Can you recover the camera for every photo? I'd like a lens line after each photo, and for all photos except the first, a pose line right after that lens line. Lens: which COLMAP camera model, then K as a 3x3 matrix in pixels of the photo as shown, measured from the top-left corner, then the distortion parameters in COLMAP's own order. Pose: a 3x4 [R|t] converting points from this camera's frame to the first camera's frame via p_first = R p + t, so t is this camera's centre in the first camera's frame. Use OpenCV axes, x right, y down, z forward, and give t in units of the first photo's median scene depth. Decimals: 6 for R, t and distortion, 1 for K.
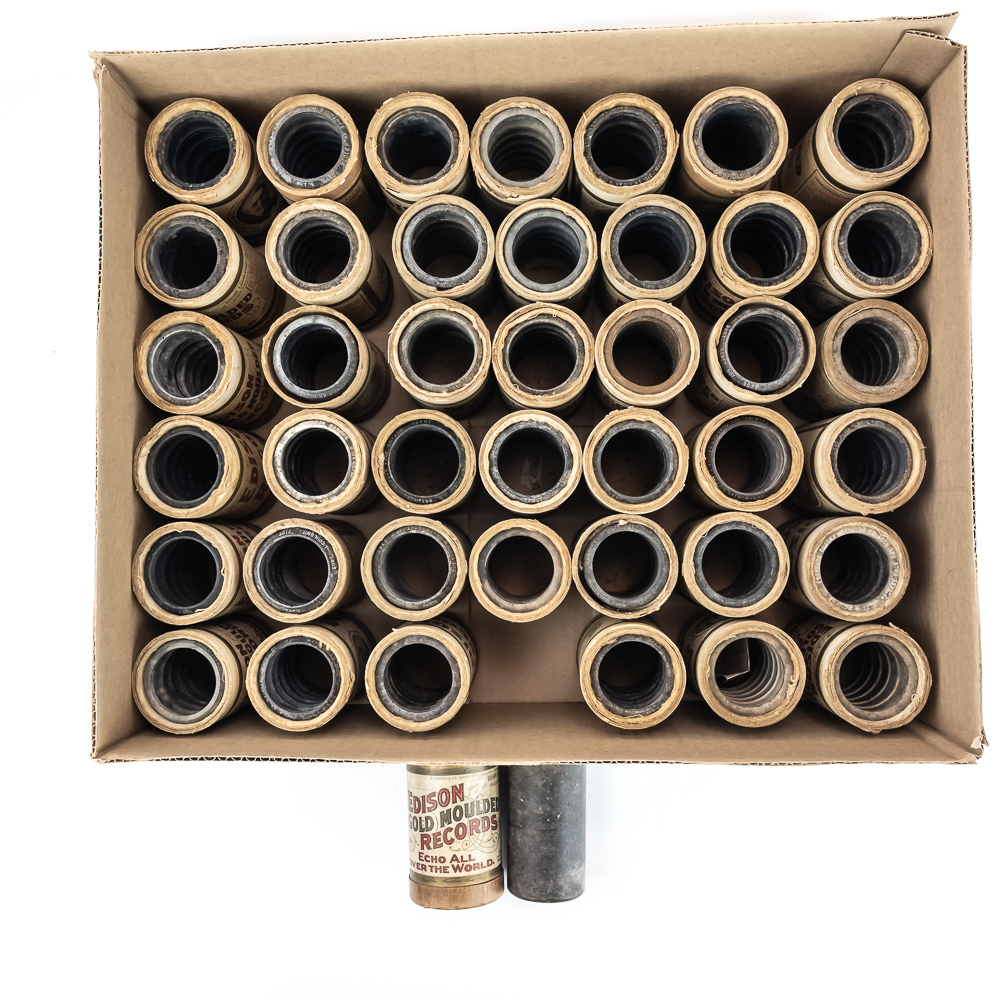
lens RADIAL K [[1003.6, 0, 502.9], [0, 1003.6, 492.3], [0, 0, 1]] dist [-0.034376, 0.051642]
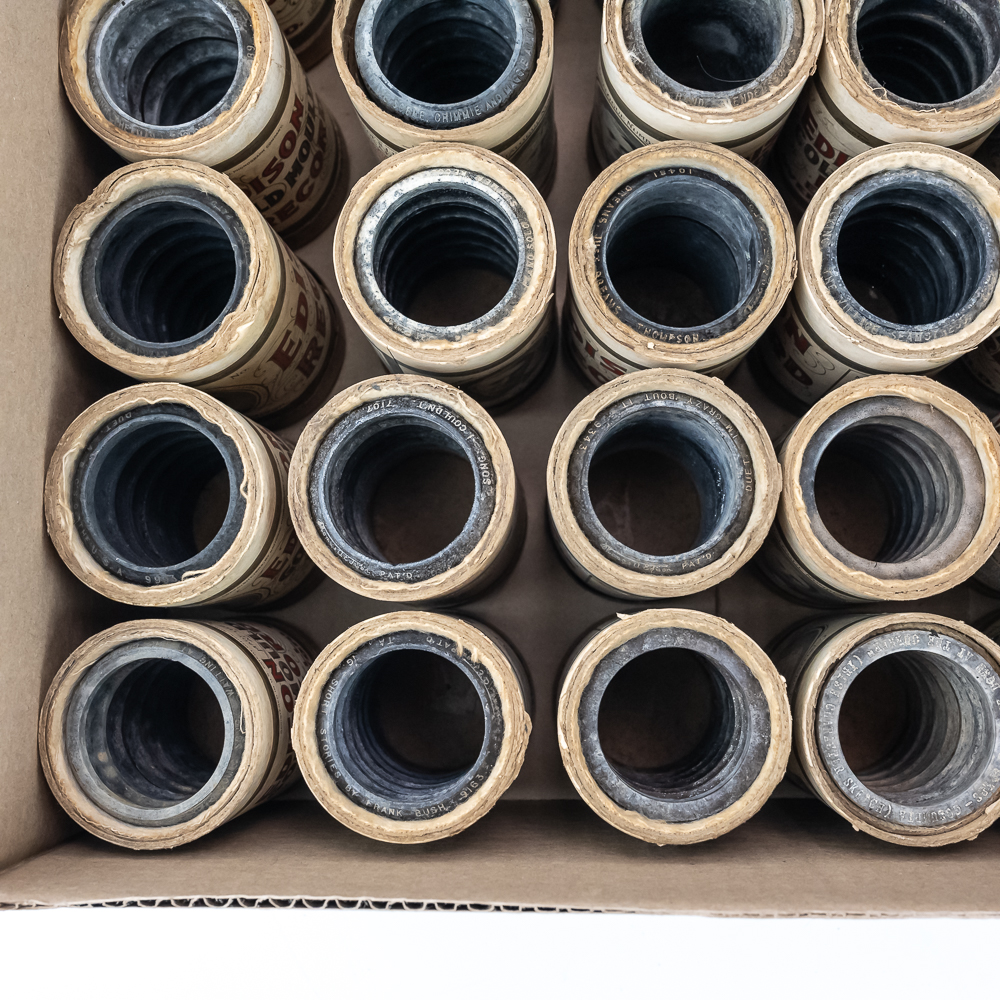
lens RADIAL K [[1318.7, 0, 495.1], [0, 1318.7, 495.0], [0, 0, 1]] dist [-0.015093, 0.046049]
pose [[0.999897, 0.000995, -0.014298, -0.155782], [-0.001906, 0.997958, -0.063839, 0.119757], [0.014205, 0.063860, 0.997858, 0.399033]]
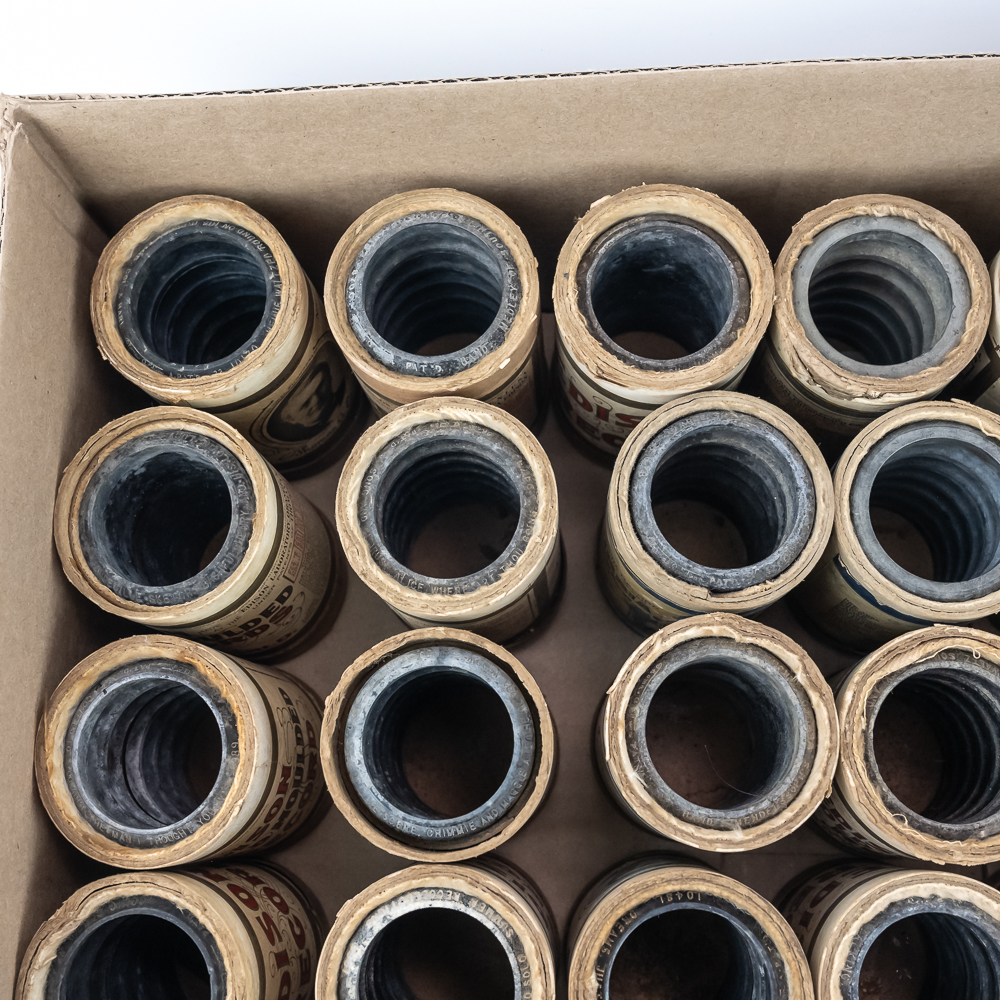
lens RADIAL K [[1318.7, 0, 495.1], [0, 1318.7, 495.0], [0, 0, 1]] dist [-0.015093, 0.046049]
pose [[0.999669, 0.007119, -0.024721, -0.149677], [-0.011676, 0.981827, -0.189418, -0.132645], [0.022924, 0.189644, 0.981585, 0.404601]]
